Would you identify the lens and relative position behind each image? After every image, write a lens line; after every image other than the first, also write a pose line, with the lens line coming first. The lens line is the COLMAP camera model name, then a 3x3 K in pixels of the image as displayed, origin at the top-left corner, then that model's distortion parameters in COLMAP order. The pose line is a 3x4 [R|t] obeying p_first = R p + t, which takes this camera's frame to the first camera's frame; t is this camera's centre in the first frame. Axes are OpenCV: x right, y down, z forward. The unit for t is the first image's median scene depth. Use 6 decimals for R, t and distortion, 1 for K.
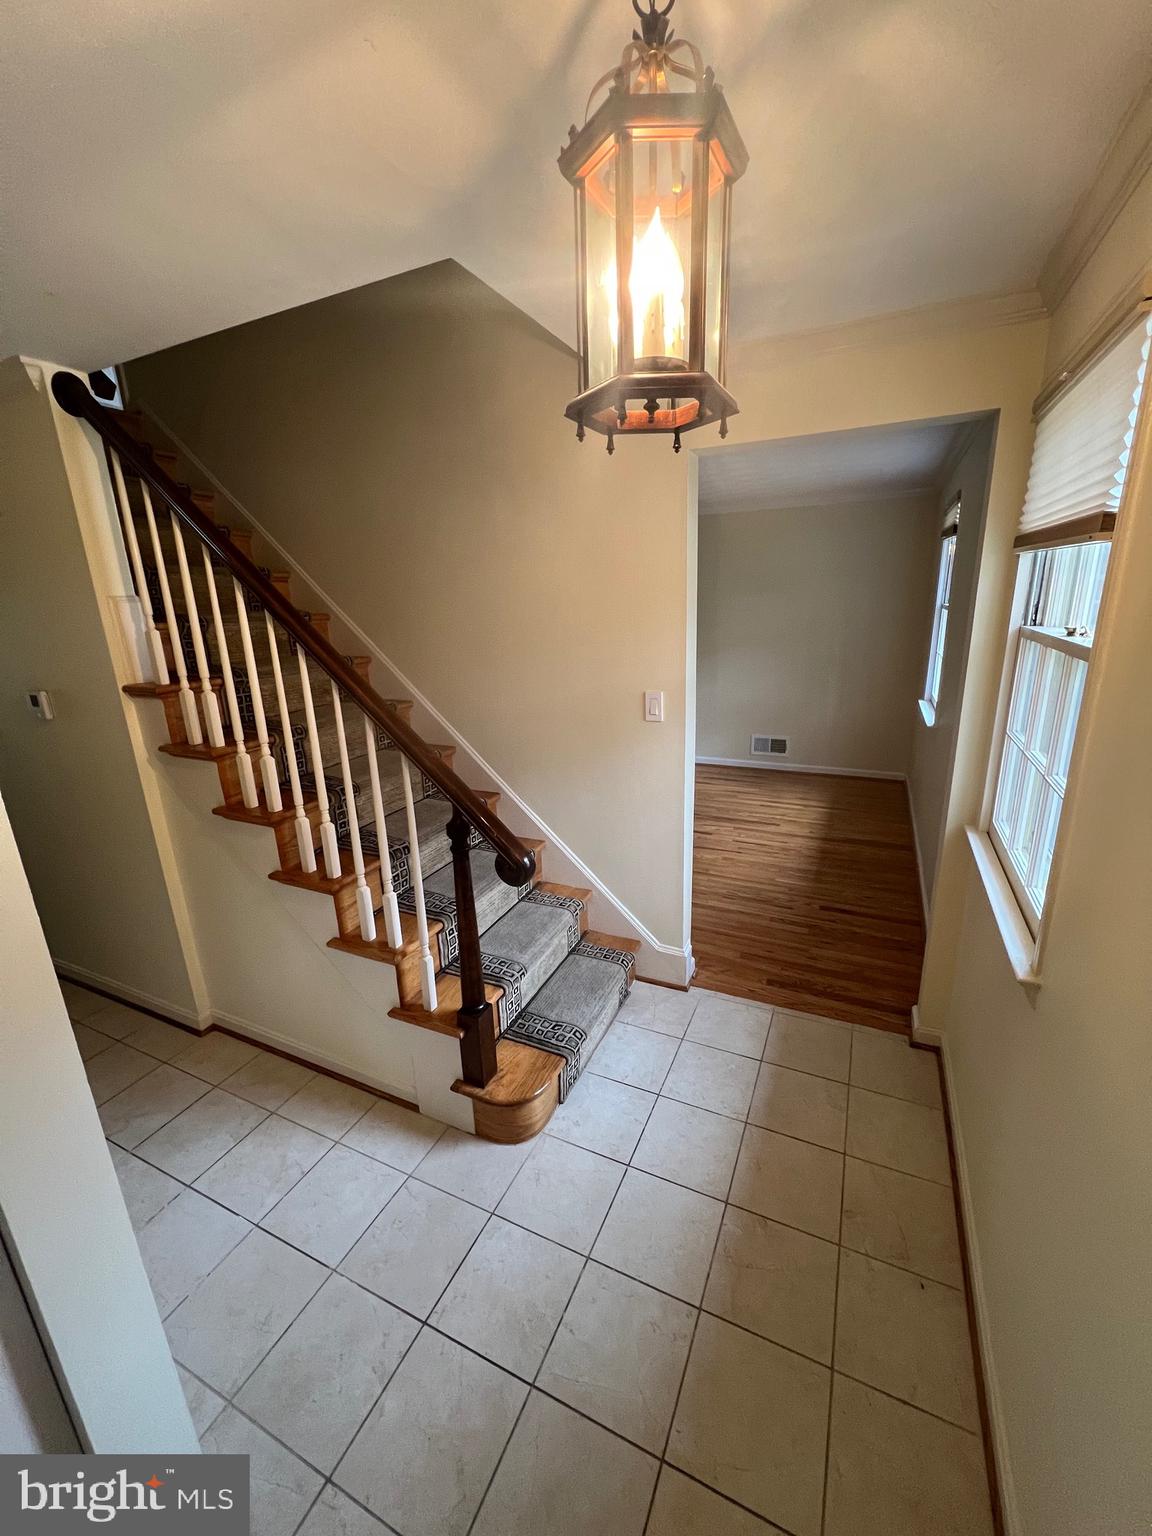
lens RADIAL K [[616.4, 0, 578.9], [0, 616.4, 765.6], [0, 0, 1]] dist [0.002551, -0.000604]
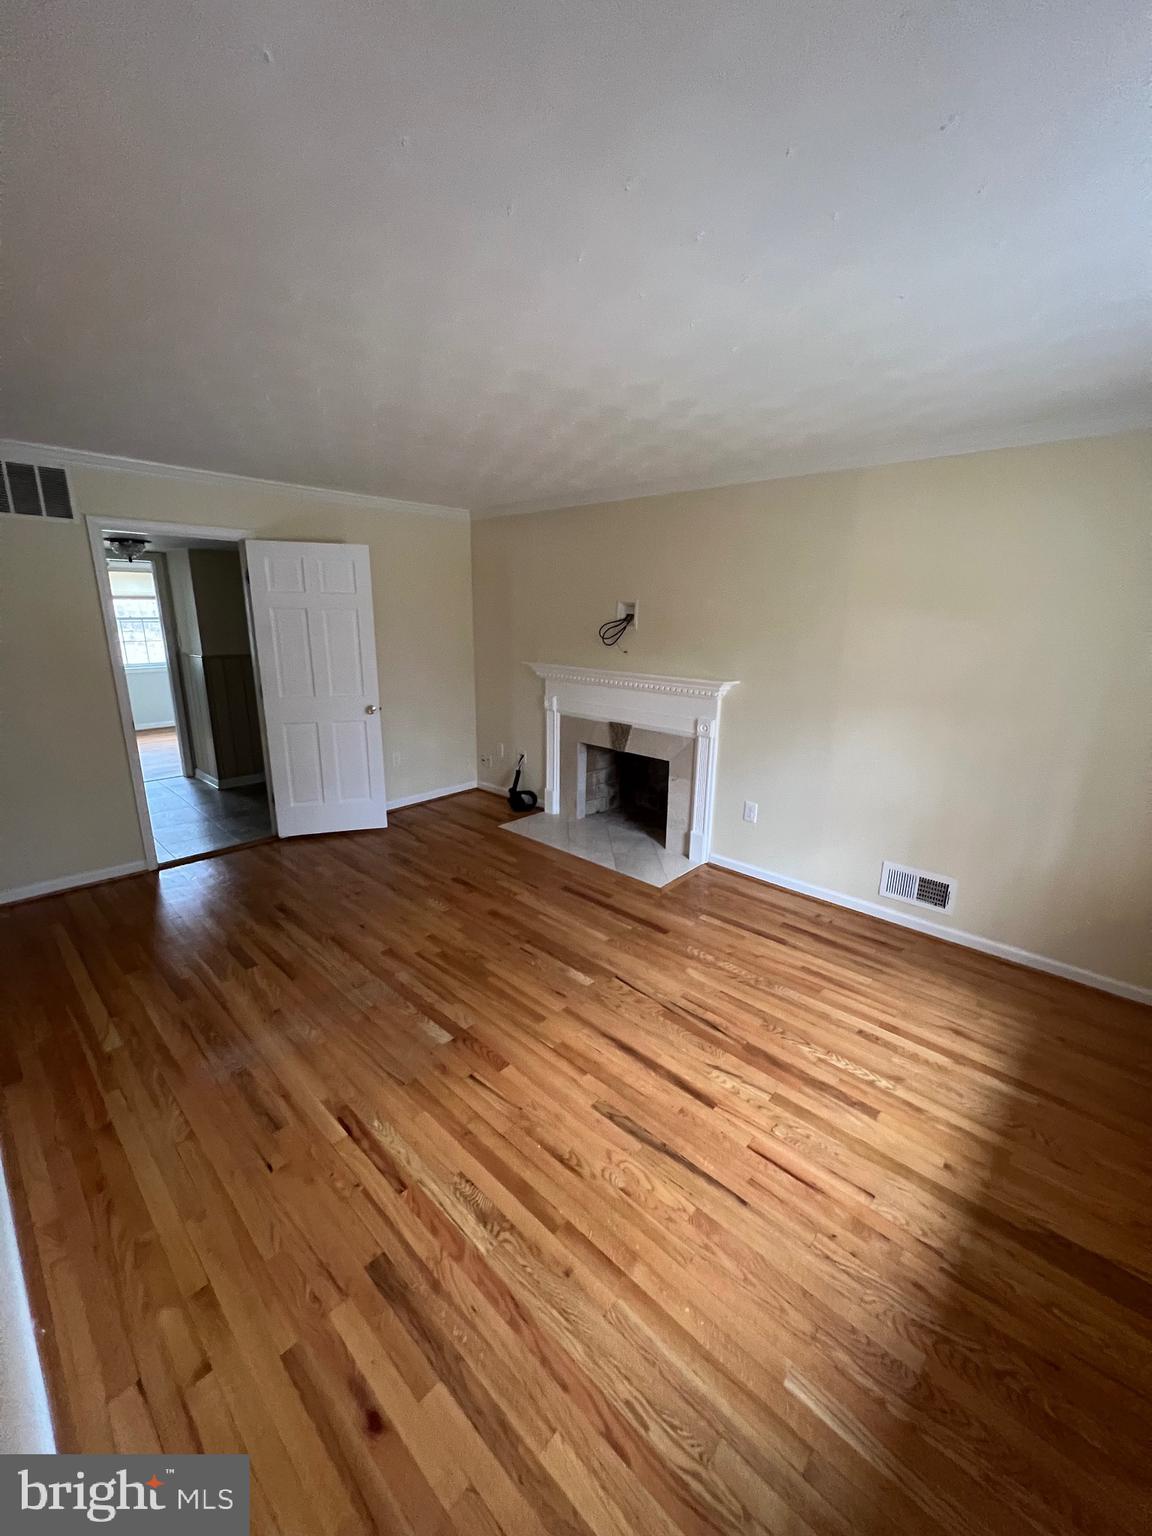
lens RADIAL K [[616.4, 0, 571.9], [0, 616.4, 767.8], [0, 0, 1]] dist [0.002551, -0.000604]
pose [[0.949415, 0.121582, -0.289533, 0.204705], [-0.125898, 0.992036, 0.003744, -0.129266], [0.287683, 0.032898, 0.957161, 0.471828]]
